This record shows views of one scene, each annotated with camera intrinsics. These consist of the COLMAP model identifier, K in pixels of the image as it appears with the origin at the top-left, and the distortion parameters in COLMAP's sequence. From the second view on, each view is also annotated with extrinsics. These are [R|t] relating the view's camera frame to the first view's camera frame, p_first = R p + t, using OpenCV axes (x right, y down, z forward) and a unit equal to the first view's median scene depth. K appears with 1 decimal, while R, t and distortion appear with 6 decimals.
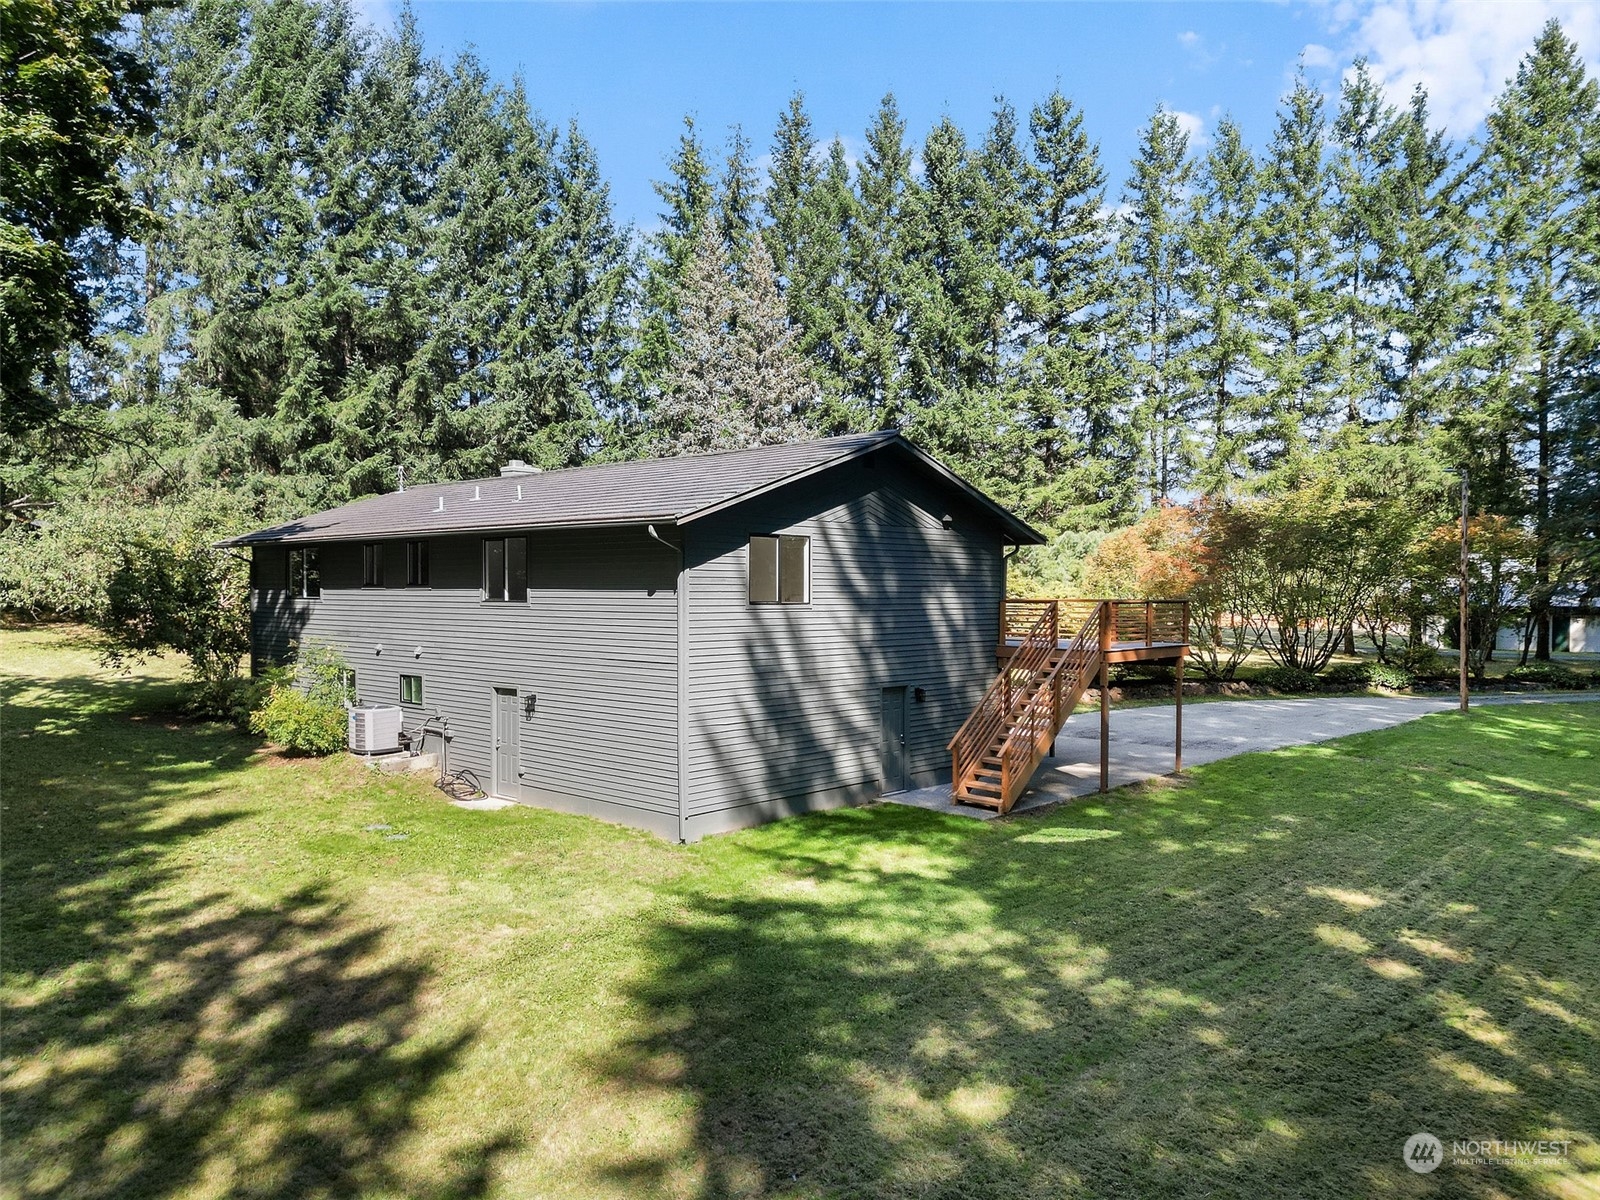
lens RADIAL K [[1135.3, 0, 802.7], [0, 1135.3, 599.3], [0, 0, 1]] dist [0.023533, -0.006304]
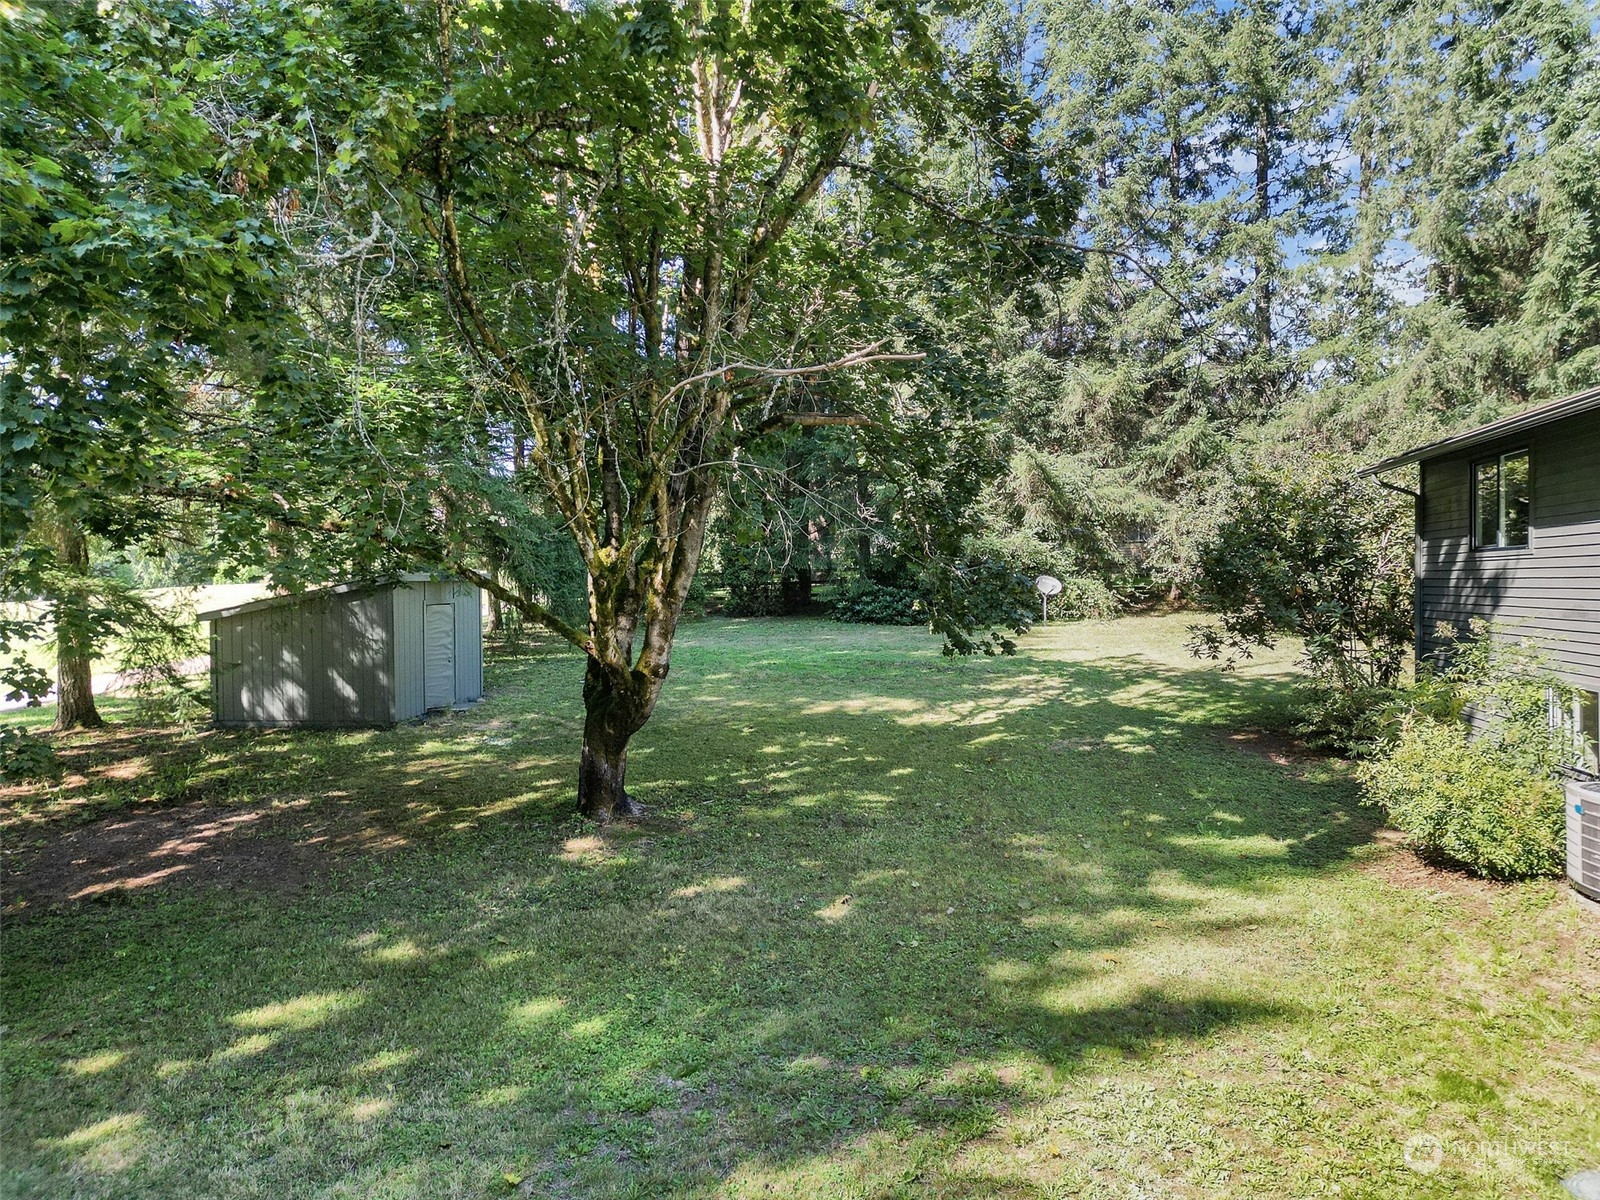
lens RADIAL K [[1135.3, 0, 803.3], [0, 1135.3, 599.3], [0, 0, 1]] dist [0.023533, -0.006304]
pose [[0.520684, 0.008169, -0.853710, -0.145509], [-0.004814, 0.999966, 0.006633, 0.019823], [0.853736, 0.000656, 0.520706, 0.428308]]
